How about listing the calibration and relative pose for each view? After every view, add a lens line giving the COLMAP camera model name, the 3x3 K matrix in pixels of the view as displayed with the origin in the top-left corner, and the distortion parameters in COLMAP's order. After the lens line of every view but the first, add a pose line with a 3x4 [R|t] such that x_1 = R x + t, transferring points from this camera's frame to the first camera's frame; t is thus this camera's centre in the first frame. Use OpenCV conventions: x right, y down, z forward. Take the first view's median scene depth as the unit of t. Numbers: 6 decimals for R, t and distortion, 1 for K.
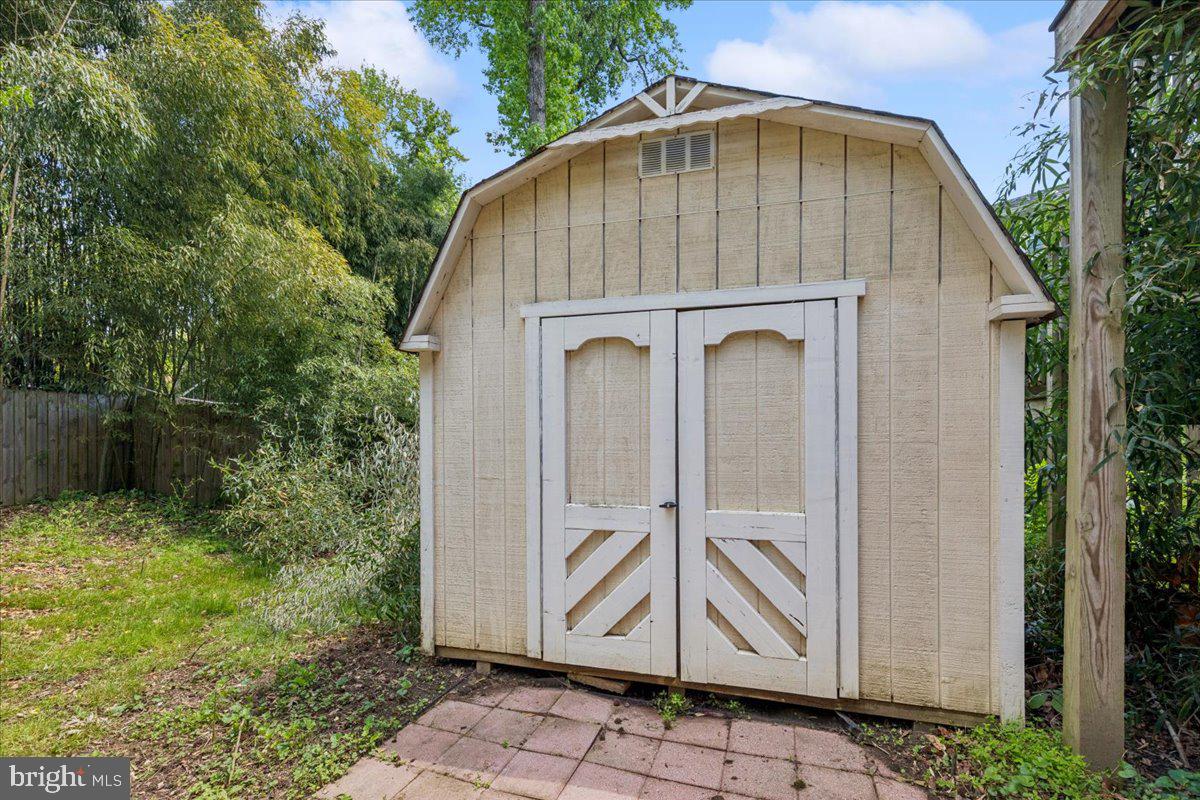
lens RADIAL K [[548.1, 0, 600.2], [0, 548.1, 428.1], [0, 0, 1]] dist [0.011997, -0.000031]
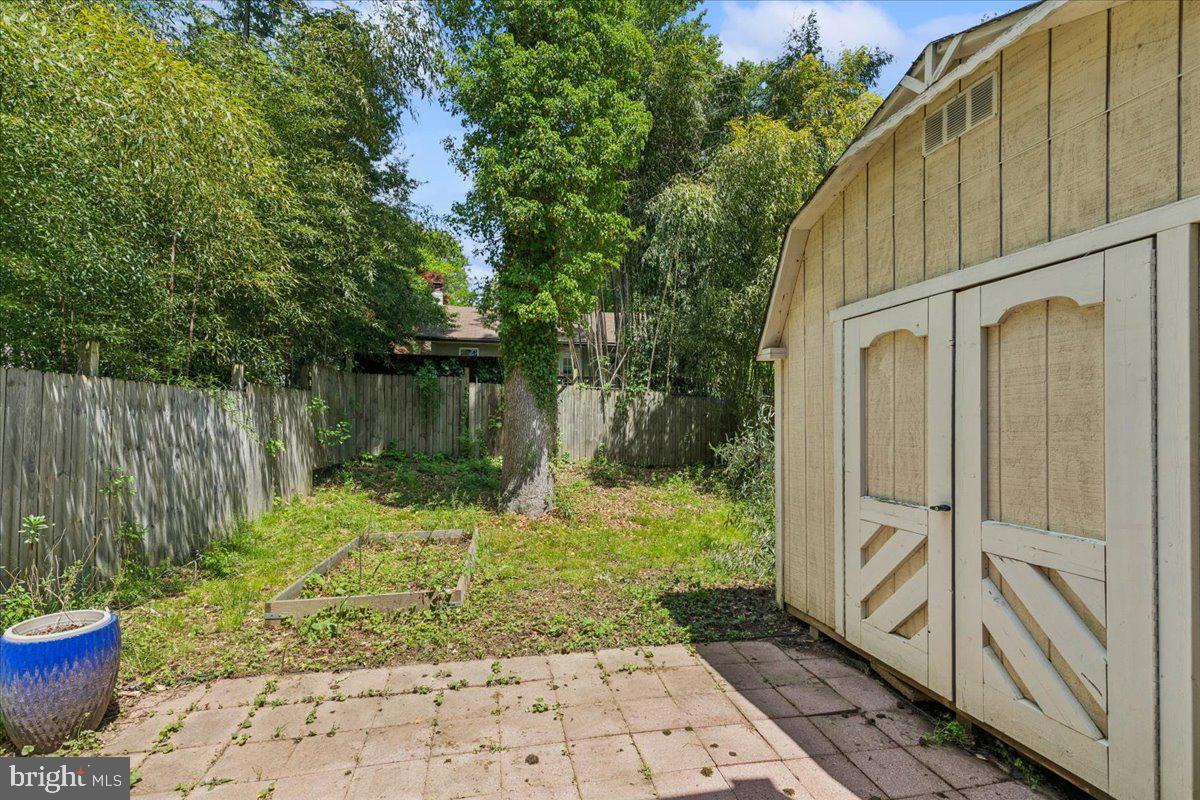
lens RADIAL K [[541.6, 0, 599.2], [0, 541.6, 410.2], [0, 0, 1]] dist [0.005132, -0.000331]
pose [[0.498154, -0.019065, -0.866879, 0.616789], [0.009009, 0.999818, -0.016812, -0.011872], [0.867042, 0.000565, 0.498235, 0.058168]]
